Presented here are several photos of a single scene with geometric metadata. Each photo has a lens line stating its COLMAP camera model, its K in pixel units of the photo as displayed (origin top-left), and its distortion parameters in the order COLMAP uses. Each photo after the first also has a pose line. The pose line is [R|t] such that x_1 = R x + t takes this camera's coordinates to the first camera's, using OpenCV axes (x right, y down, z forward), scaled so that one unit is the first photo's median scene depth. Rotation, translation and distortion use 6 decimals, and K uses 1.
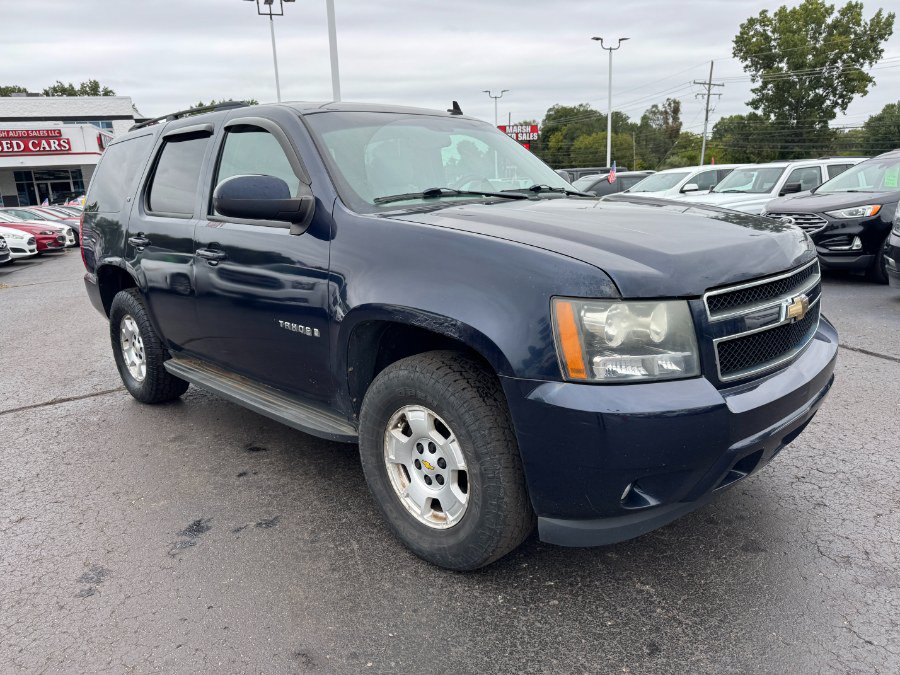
lens RADIAL K [[640.6, 0, 453.2], [0, 640.6, 341.6], [0, 0, 1]] dist [0.013354, -0.011070]
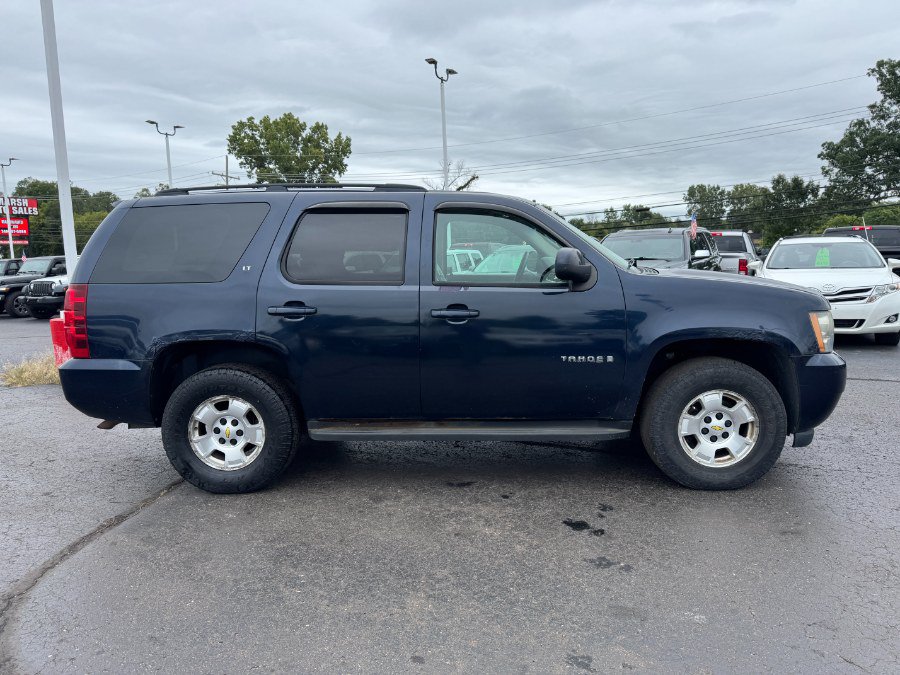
lens RADIAL K [[640.6, 0, 456.4], [0, 640.6, 337.6], [0, 0, 1]] dist [0.013354, -0.011070]
pose [[0.738818, -0.058491, 0.671362, -0.880366], [0.147238, 0.986168, -0.076114, -0.001780], [-0.657624, 0.155084, 0.737211, 0.119846]]
